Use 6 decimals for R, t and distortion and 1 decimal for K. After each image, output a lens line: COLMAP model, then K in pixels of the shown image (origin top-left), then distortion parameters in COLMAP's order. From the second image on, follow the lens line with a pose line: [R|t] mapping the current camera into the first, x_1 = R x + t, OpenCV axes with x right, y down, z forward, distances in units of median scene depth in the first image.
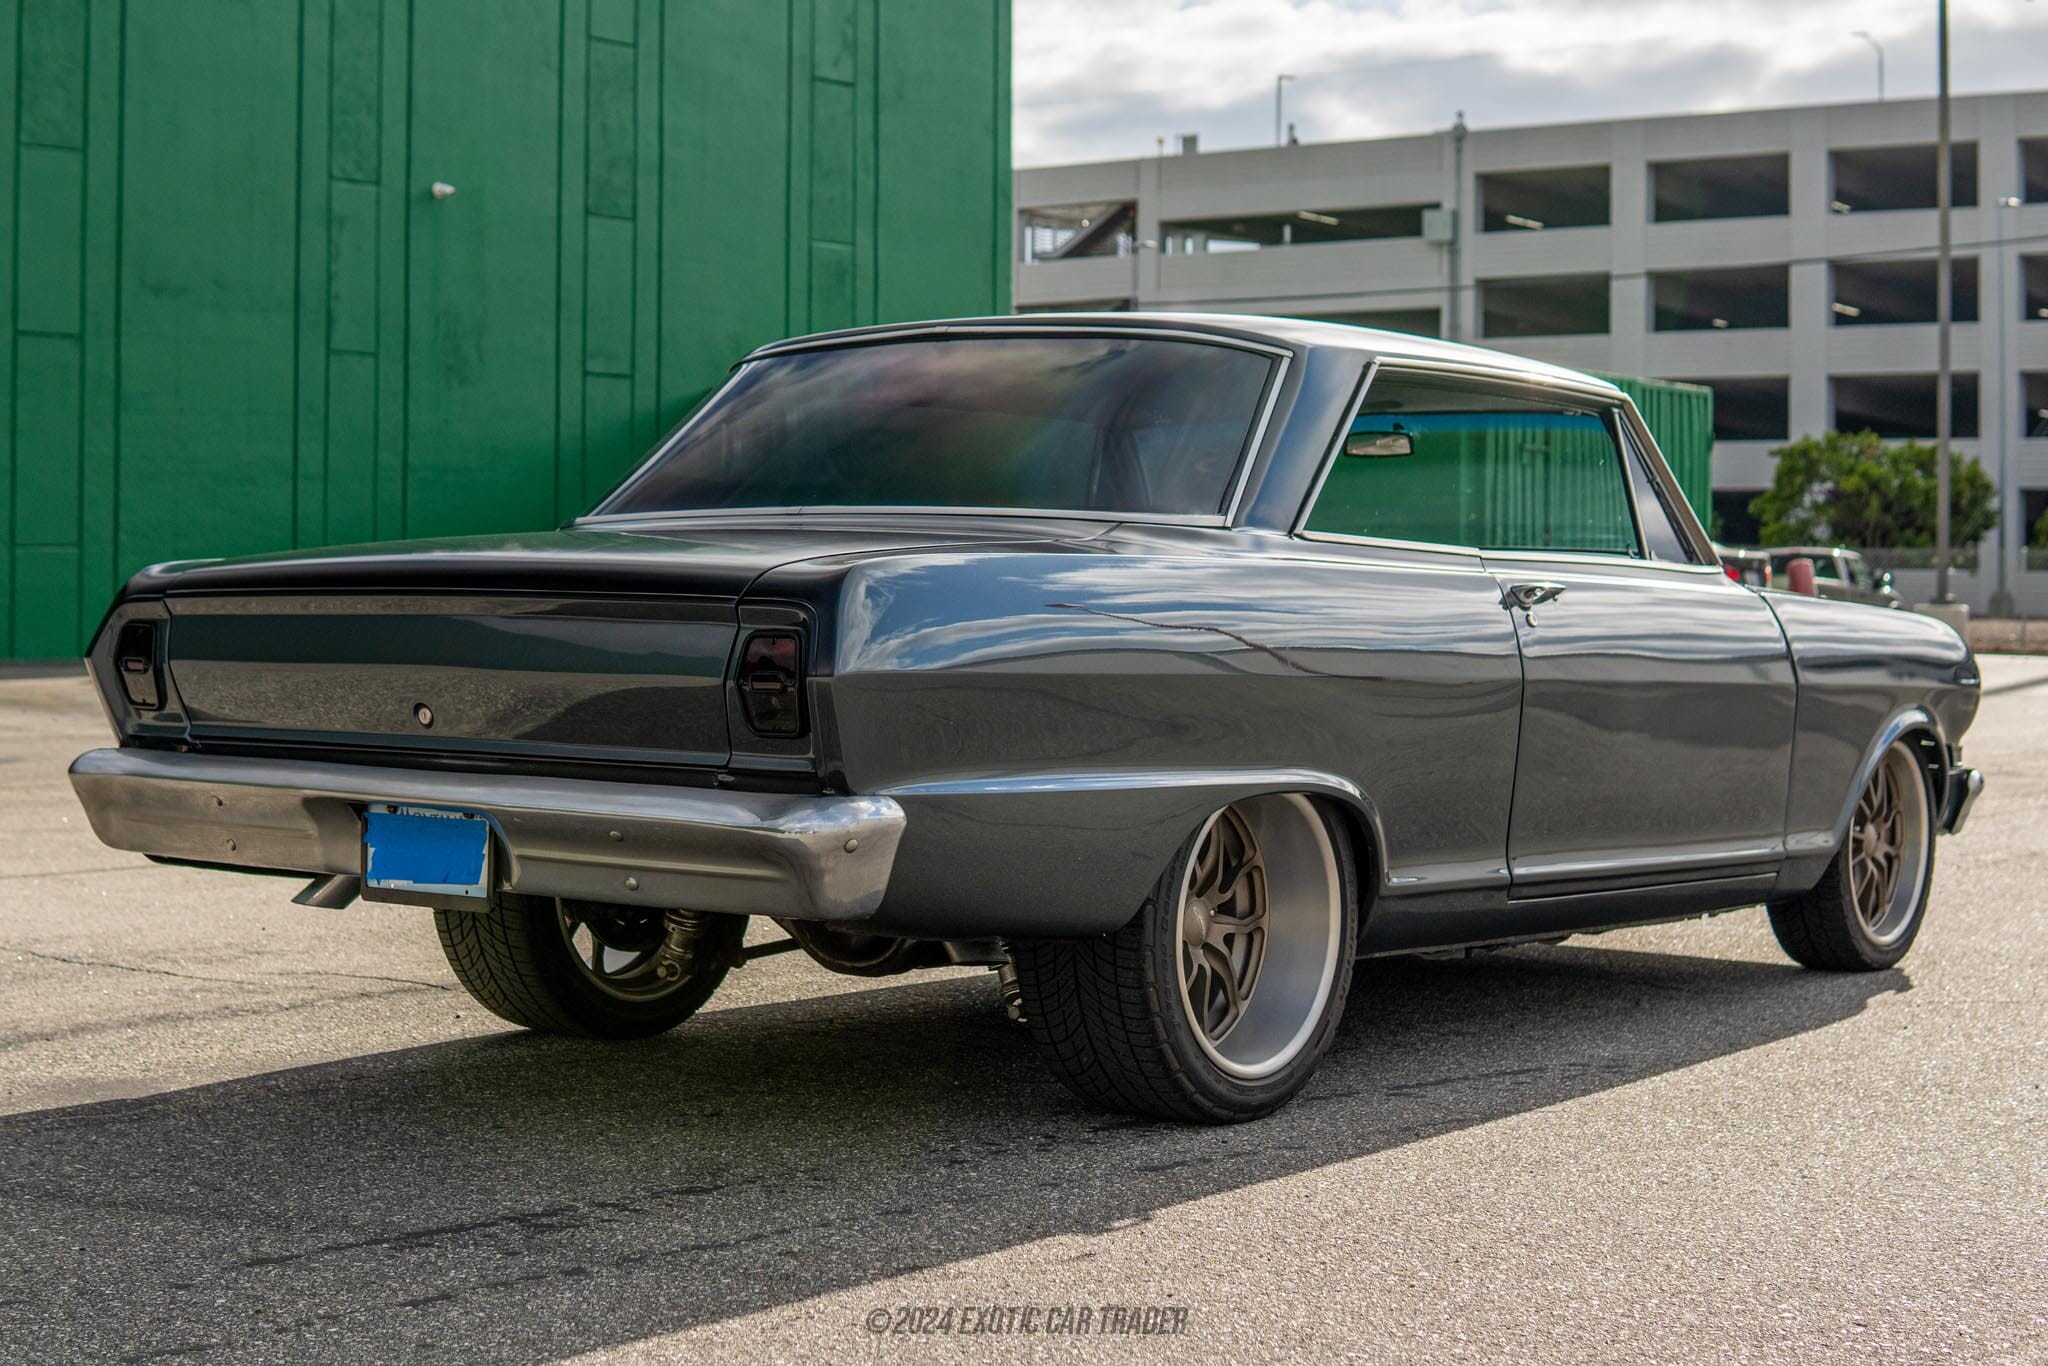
lens RADIAL K [[3357.9, 0, 1024.0], [0, 3357.9, 683.0], [0, 0, 1]] dist [-0.205101, -0.004988]
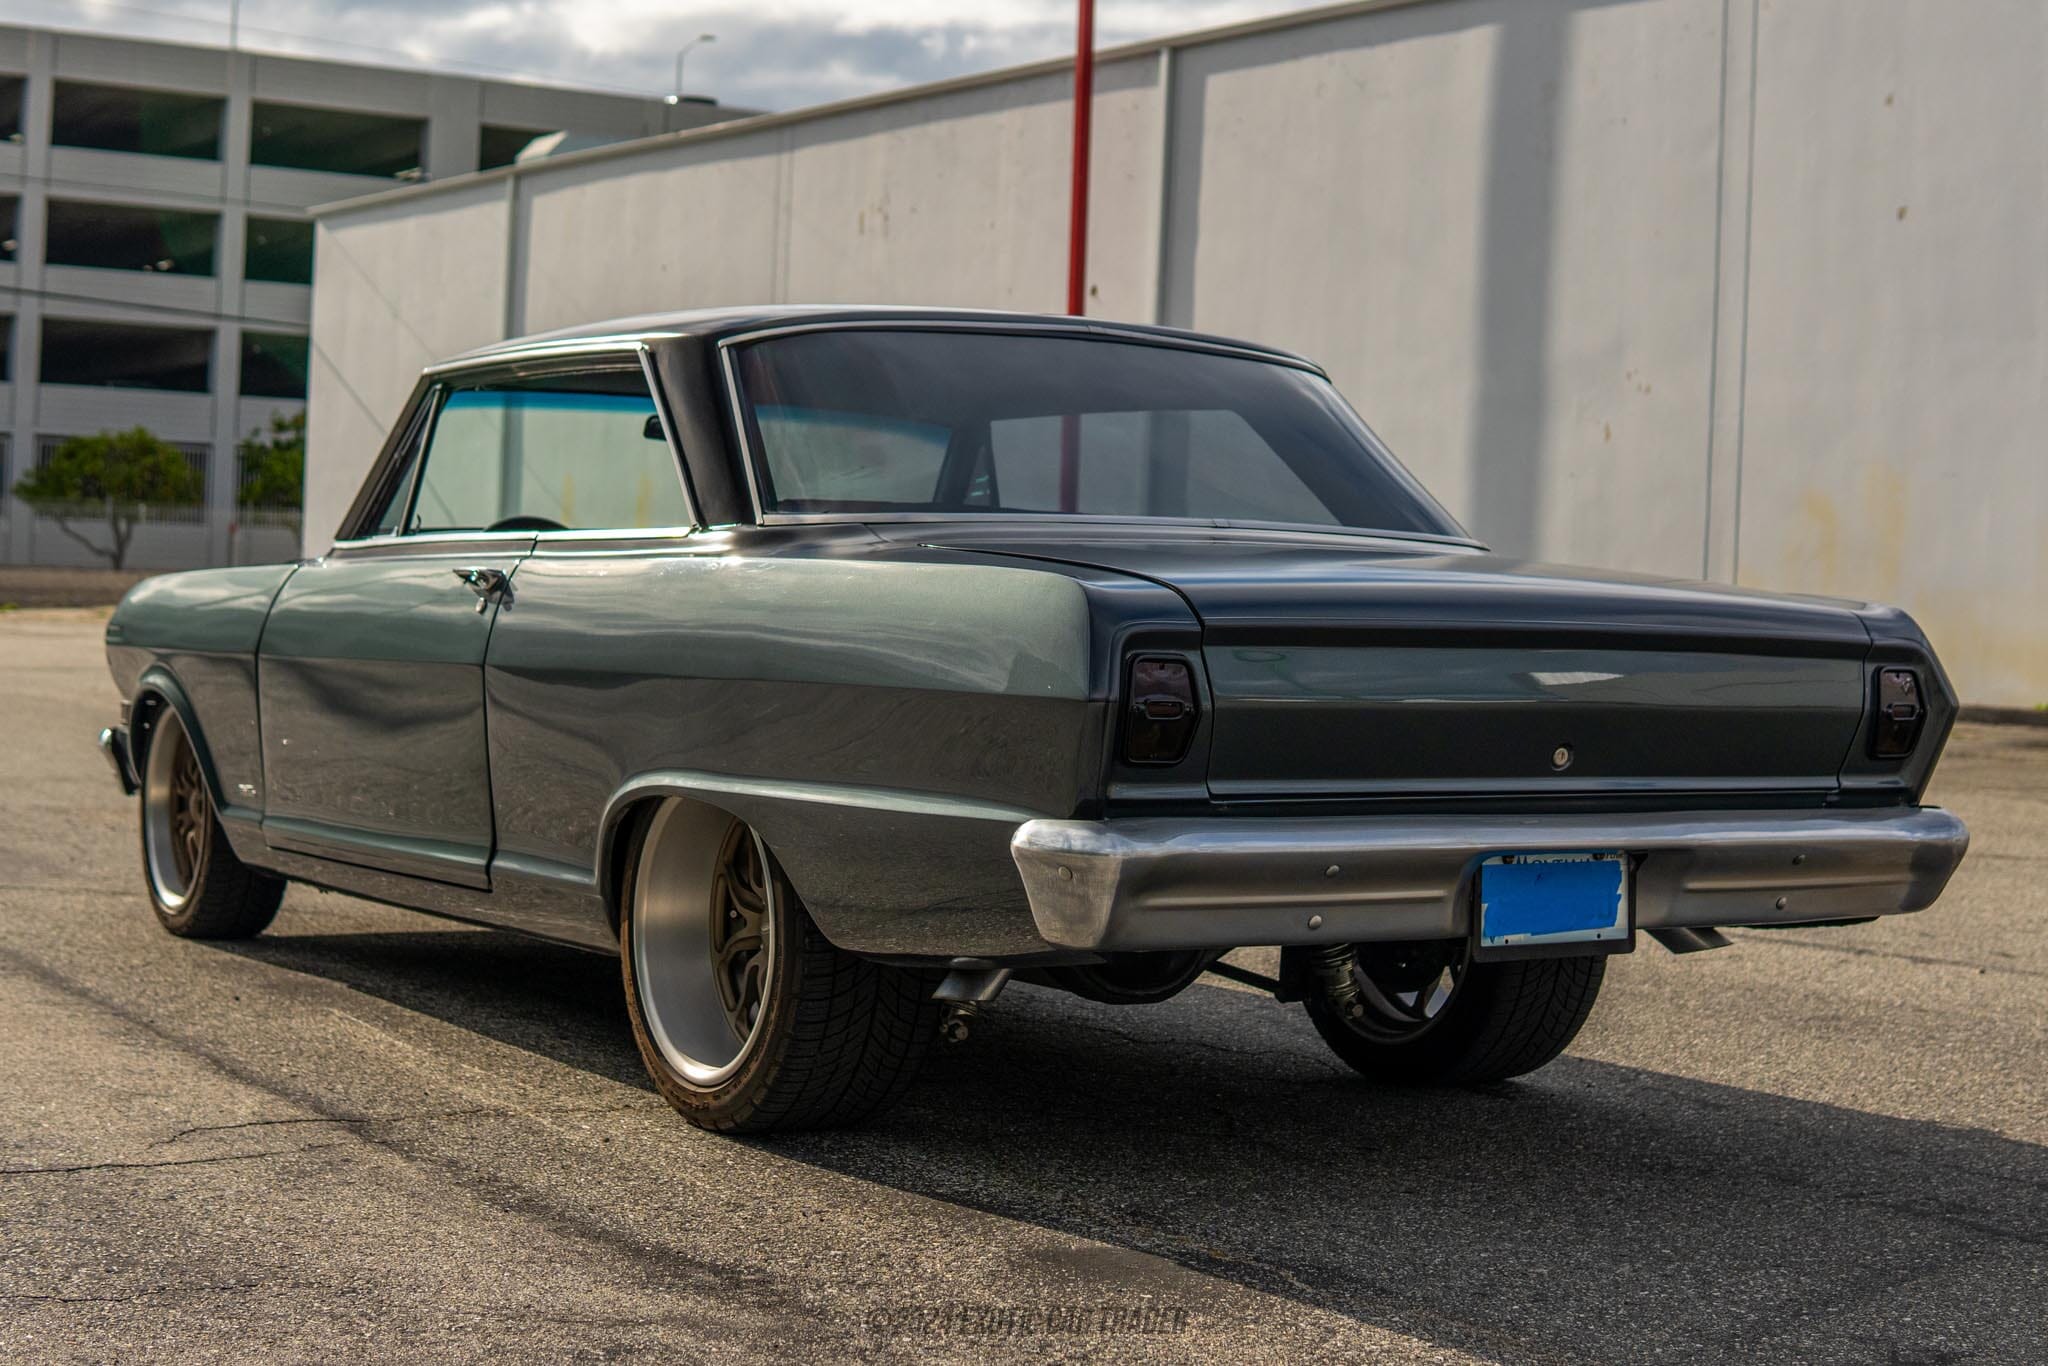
lens RADIAL K [[3357.9, 0, 1024.0], [0, 3357.9, 683.0], [0, 0, 1]] dist [-0.205101, -0.004988]
pose [[0.326612, -0.031117, 0.944646, -1.016474], [-0.006859, 0.999354, 0.035290, -0.039008], [-0.945134, -0.018006, 0.326188, 0.759948]]
